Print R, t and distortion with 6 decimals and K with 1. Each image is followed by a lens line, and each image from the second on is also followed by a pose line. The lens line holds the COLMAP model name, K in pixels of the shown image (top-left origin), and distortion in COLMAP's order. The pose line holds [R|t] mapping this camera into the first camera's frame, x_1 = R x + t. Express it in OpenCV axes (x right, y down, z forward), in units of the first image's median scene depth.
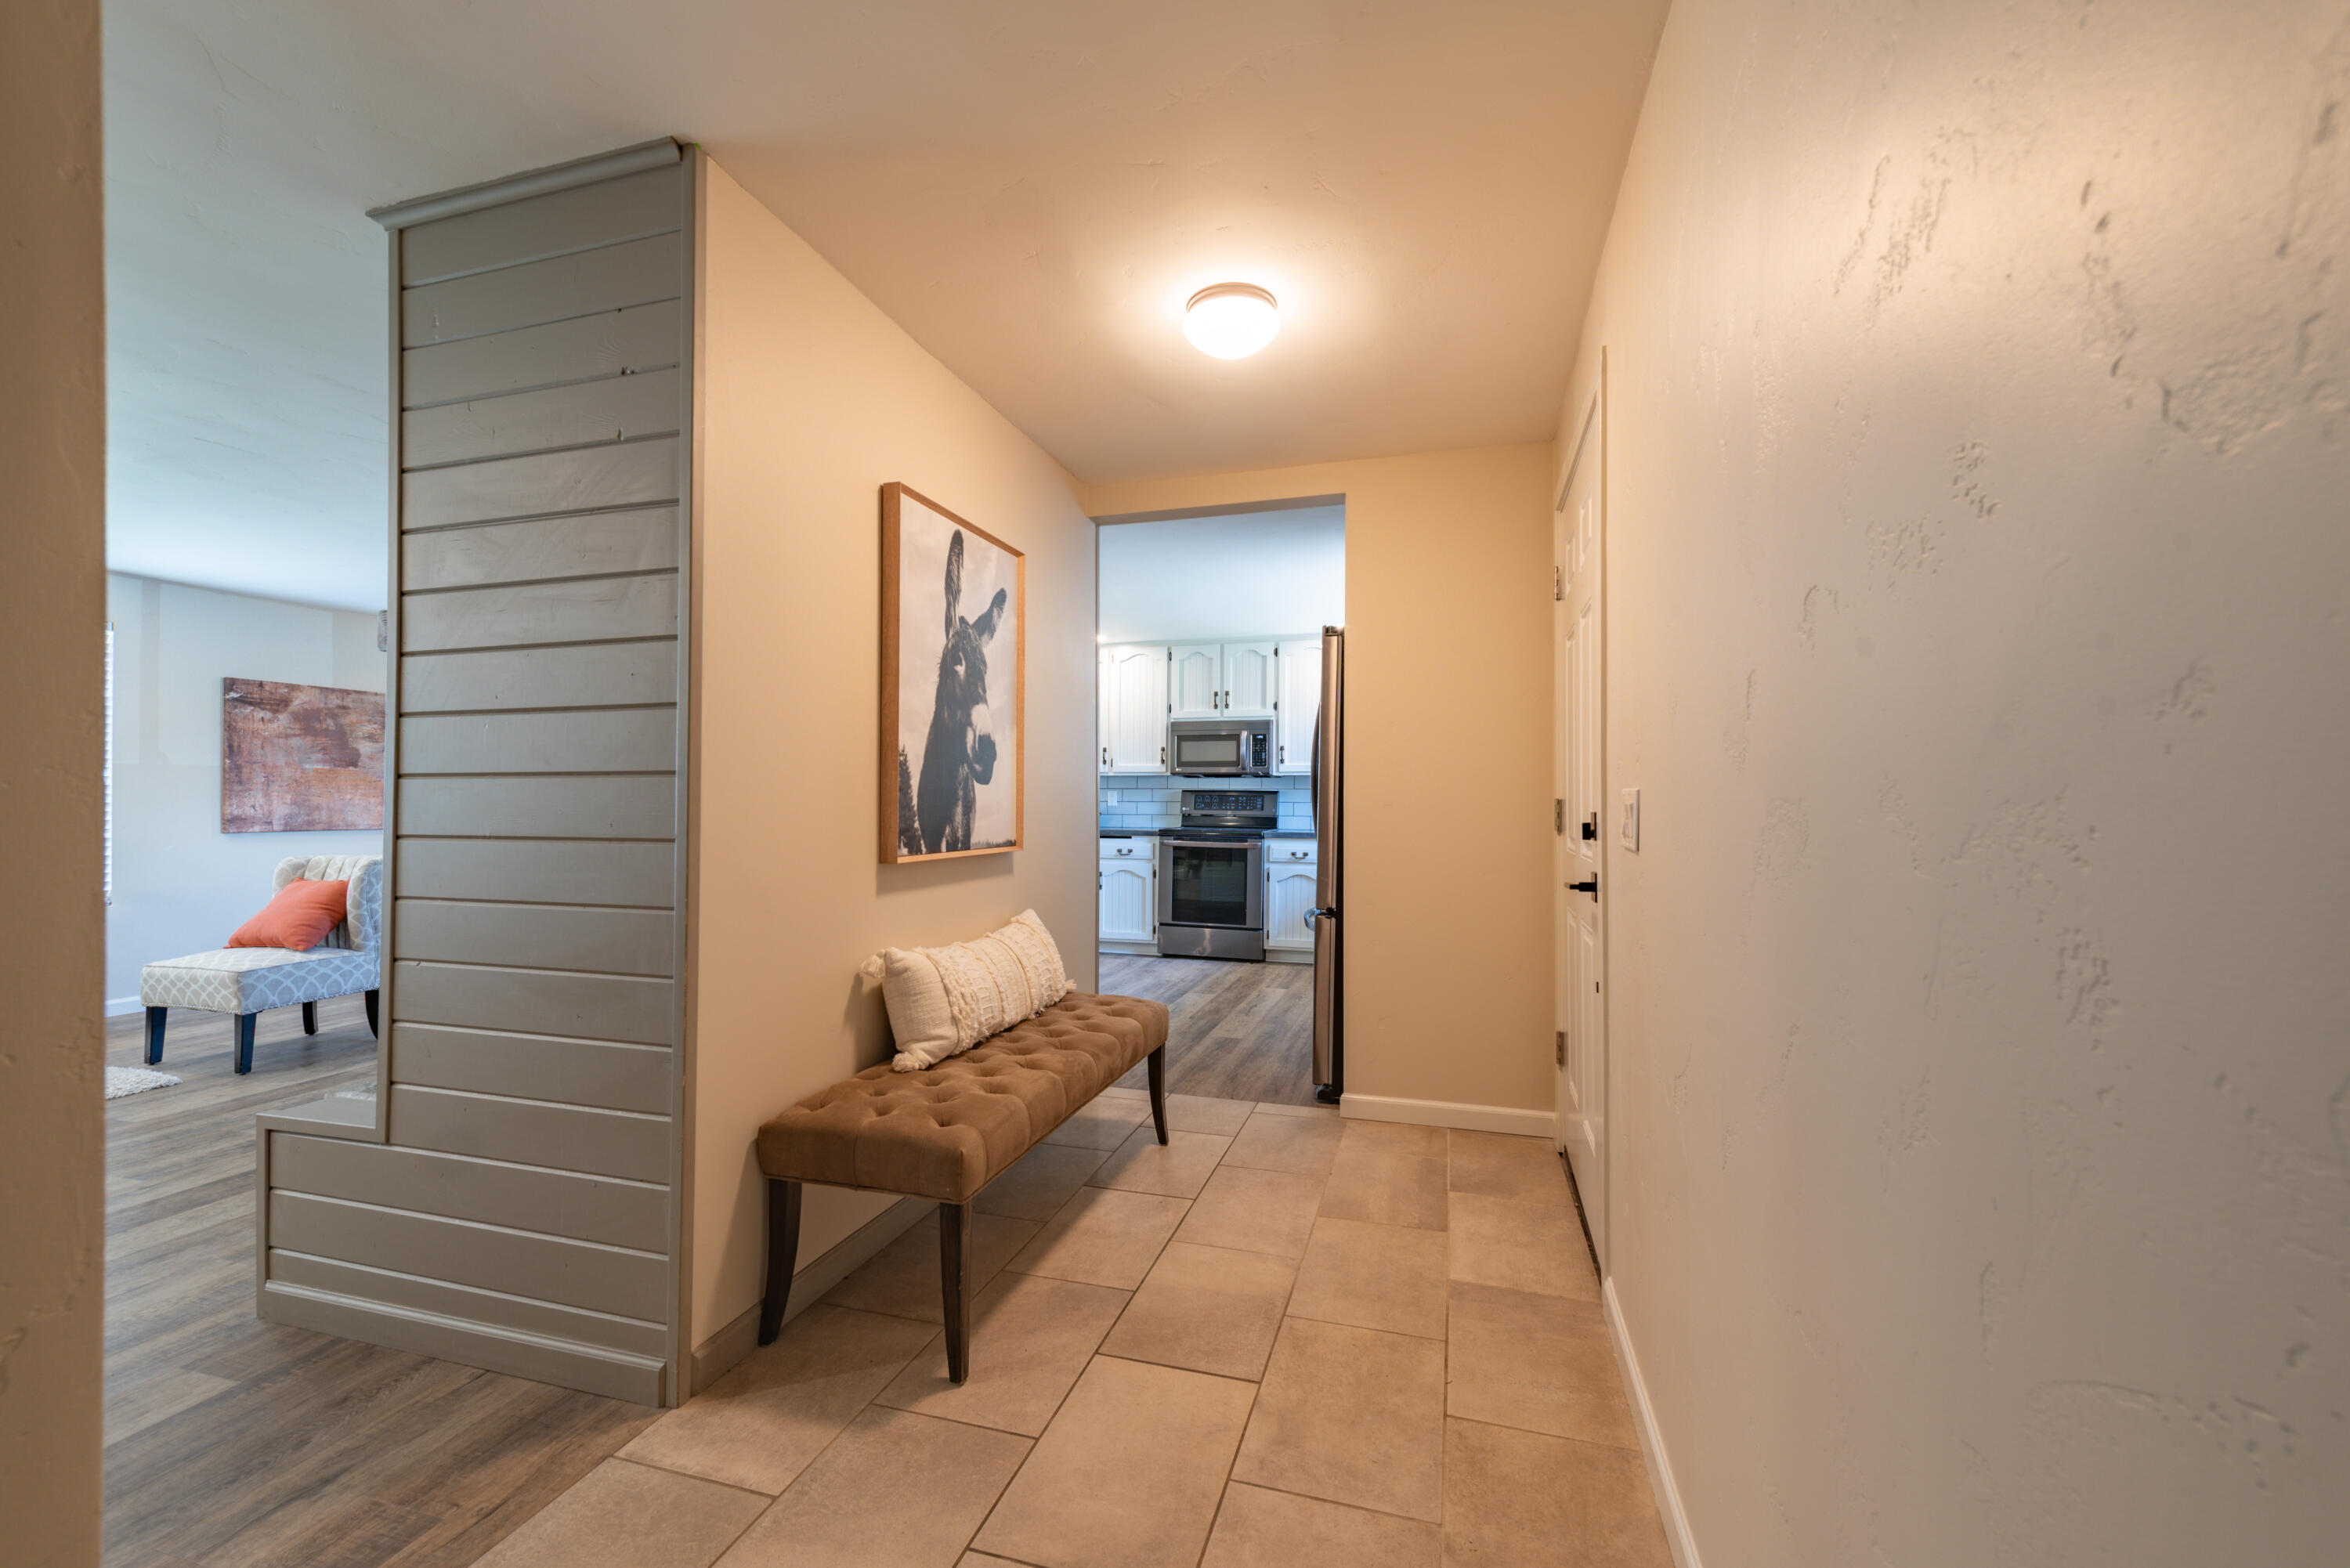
lens RADIAL K [[921.9, 0, 1170.4], [0, 921.9, 798.3], [0, 0, 1]] dist [0.011950, -0.000066]
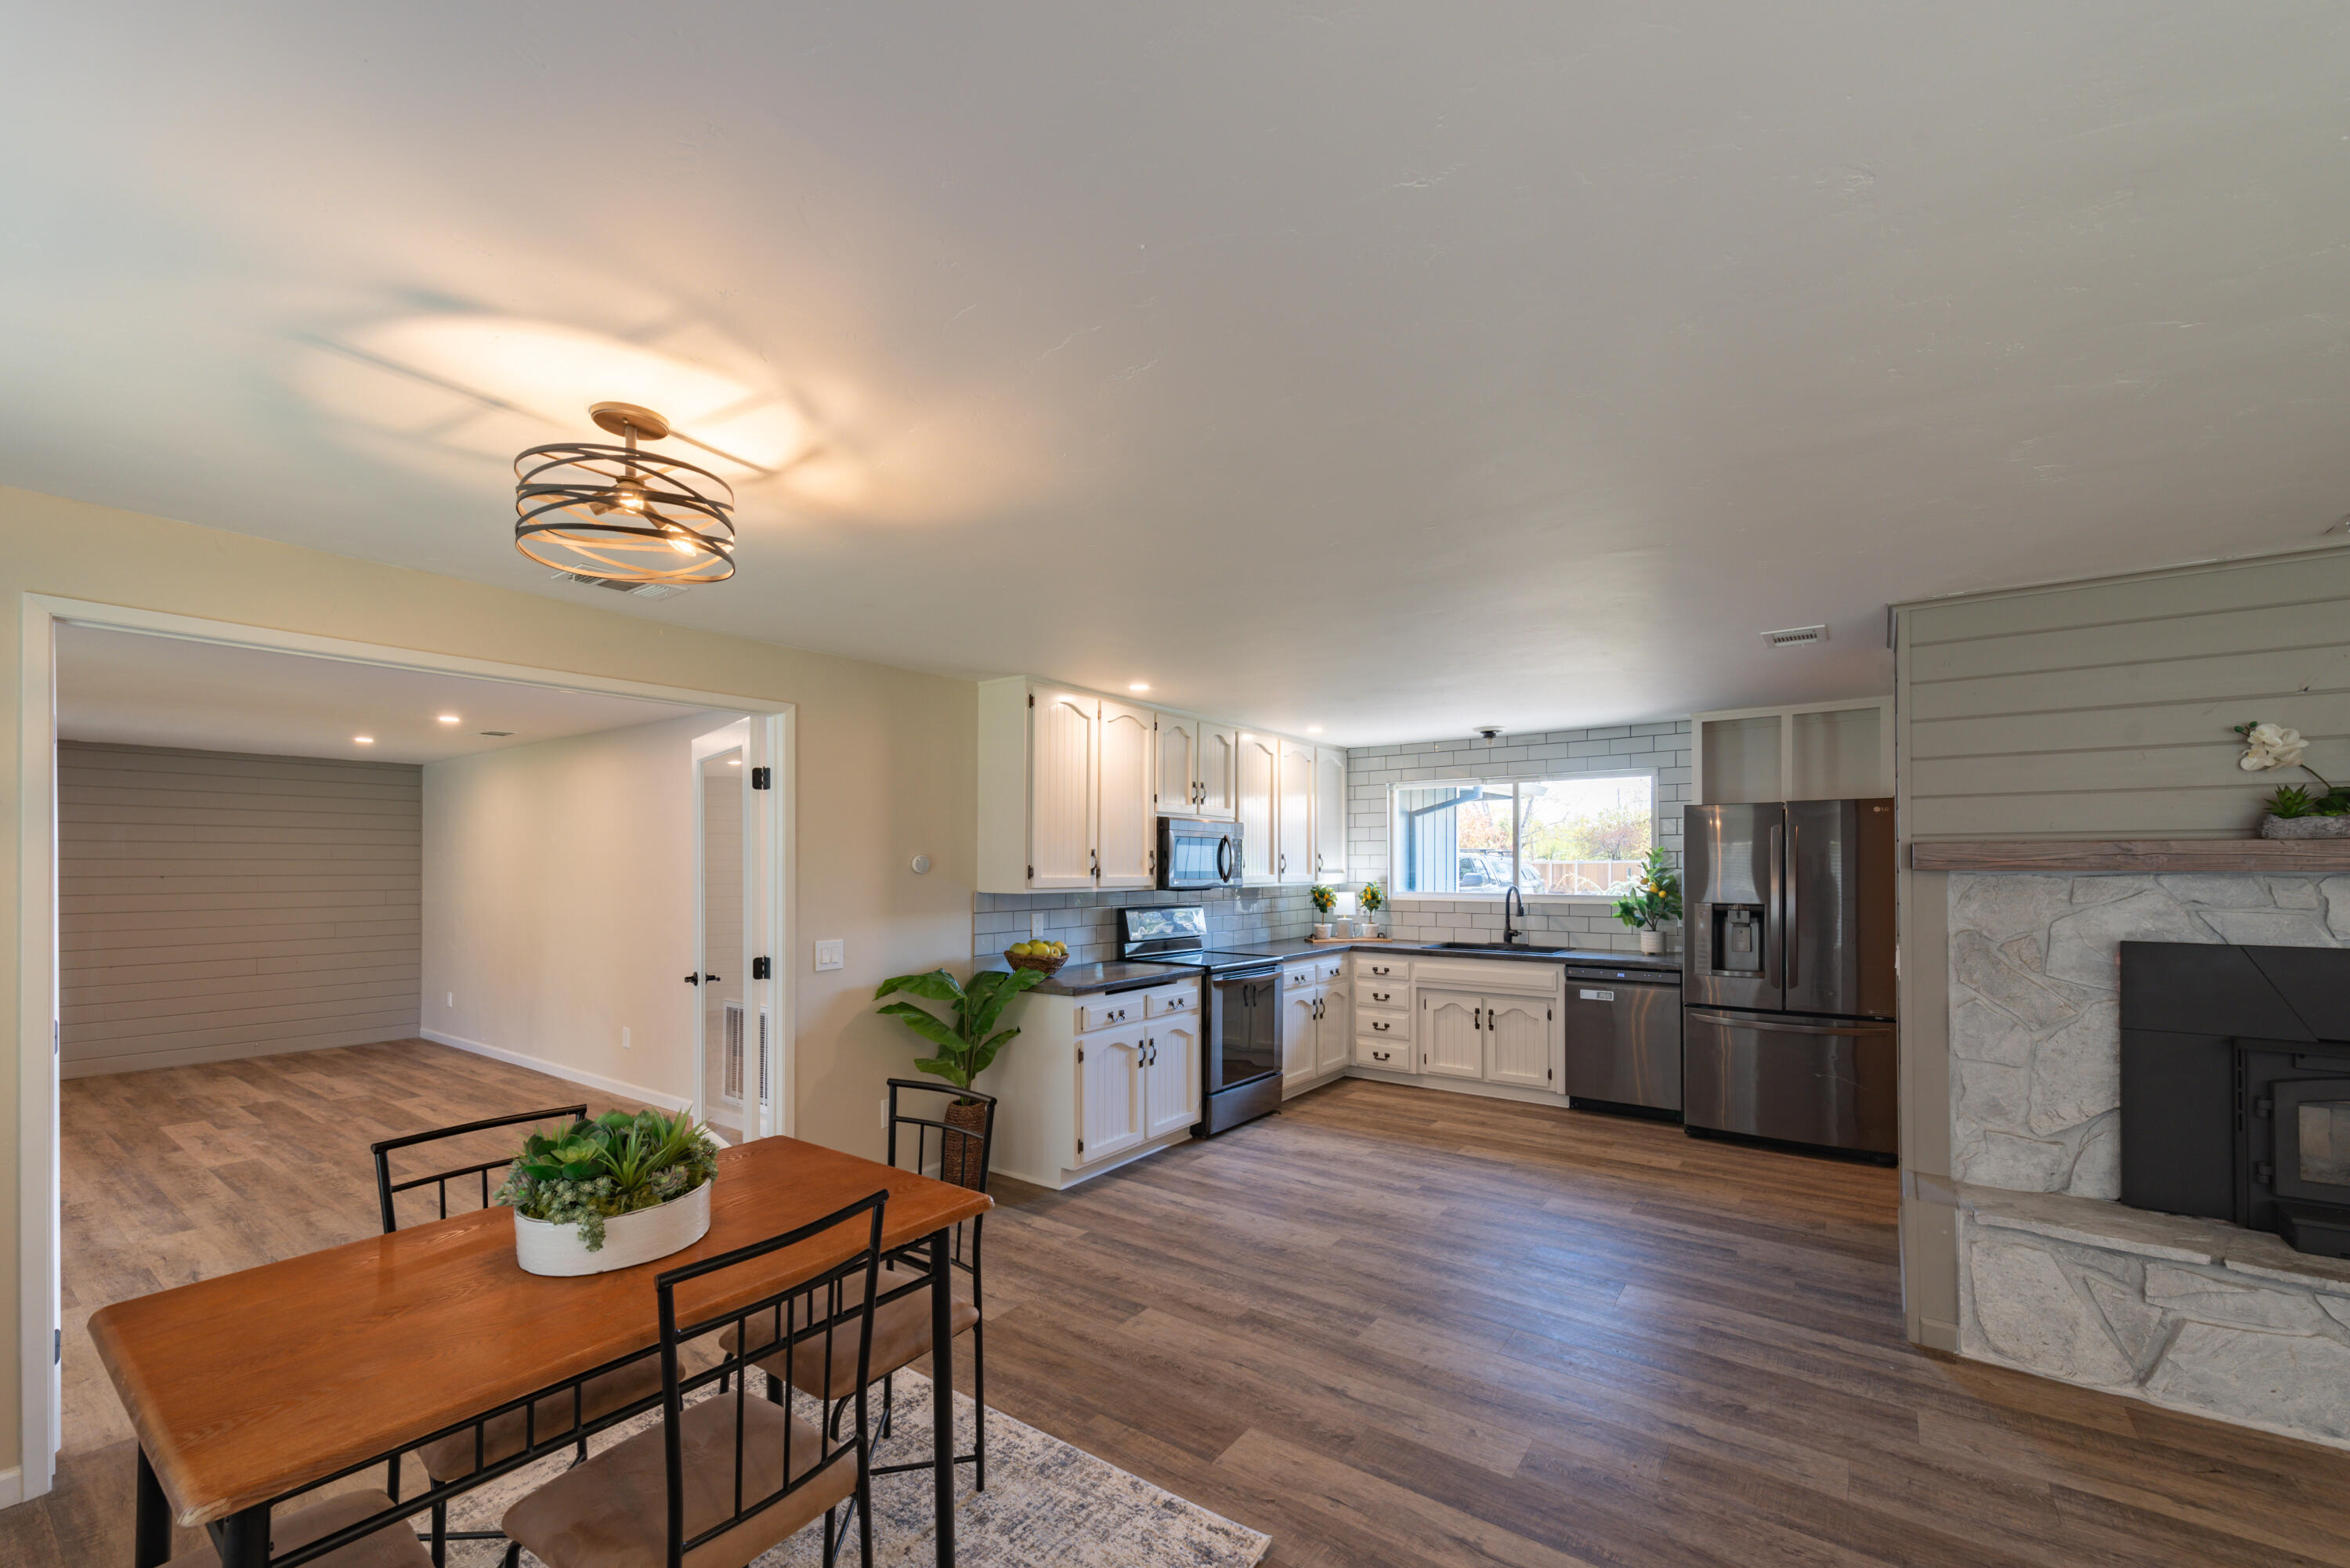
lens RADIAL K [[933.4, 0, 1184.3], [0, 933.4, 896.8], [0, 0, 1]] dist [0.007457, -0.000036]
pose [[0.341368, -0.033019, 0.939349, -0.841449], [-0.001224, 0.999366, 0.035574, -0.056225], [-0.939929, -0.013293, 0.341112, 0.892111]]
